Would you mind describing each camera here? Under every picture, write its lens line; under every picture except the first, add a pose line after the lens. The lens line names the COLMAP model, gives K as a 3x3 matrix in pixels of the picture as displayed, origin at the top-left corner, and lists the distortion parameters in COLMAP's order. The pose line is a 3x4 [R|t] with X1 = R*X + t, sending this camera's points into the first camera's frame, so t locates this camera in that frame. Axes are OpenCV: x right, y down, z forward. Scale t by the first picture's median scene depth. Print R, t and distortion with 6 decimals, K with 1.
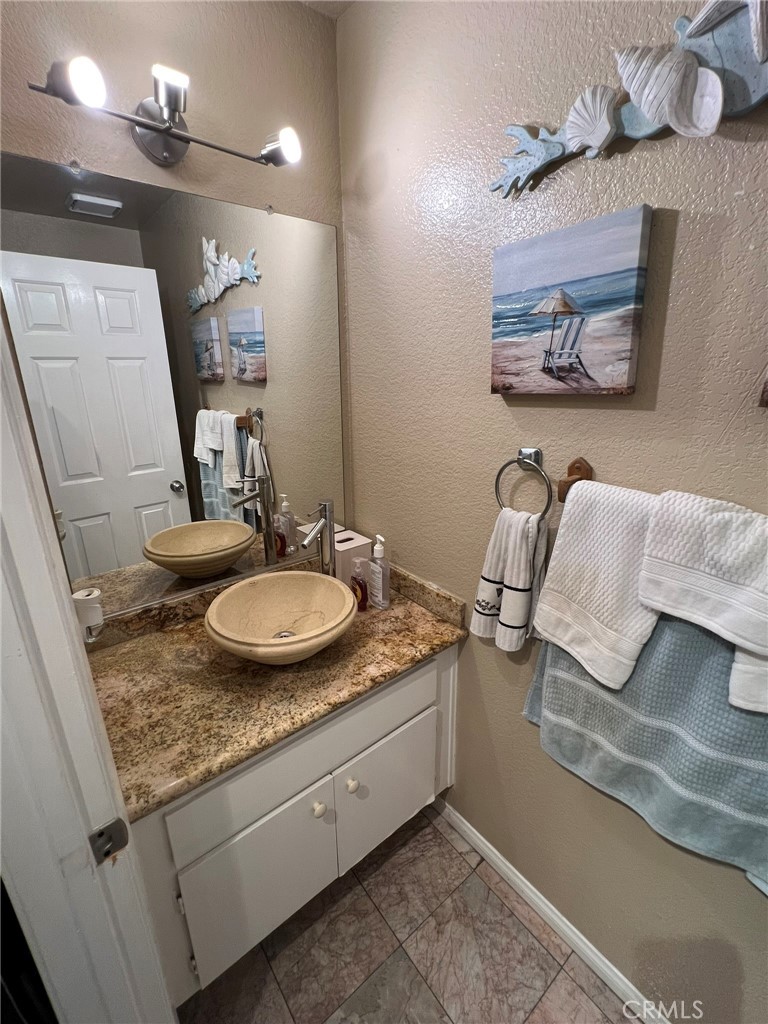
lens RADIAL K [[444.5, 0, 384.2], [0, 444.5, 513.1], [0, 0, 1]] dist [0.001590, -0.000426]
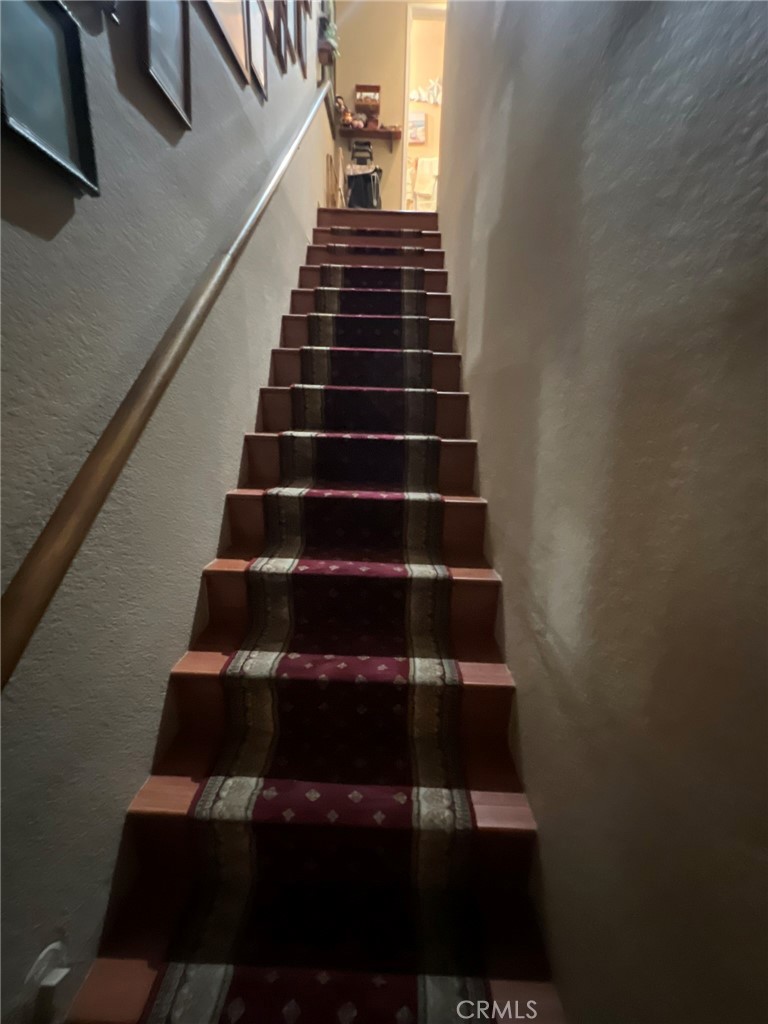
lens RADIAL K [[444.5, 0, 383.7], [0, 444.5, 512.6], [0, 0, 1]] dist [0.001590, -0.000426]
pose [[0.633947, -0.151717, 0.758349, -5.514285], [0.203370, 0.978762, 0.025806, 4.679494], [-0.746159, 0.137866, 0.651337, -1.984664]]
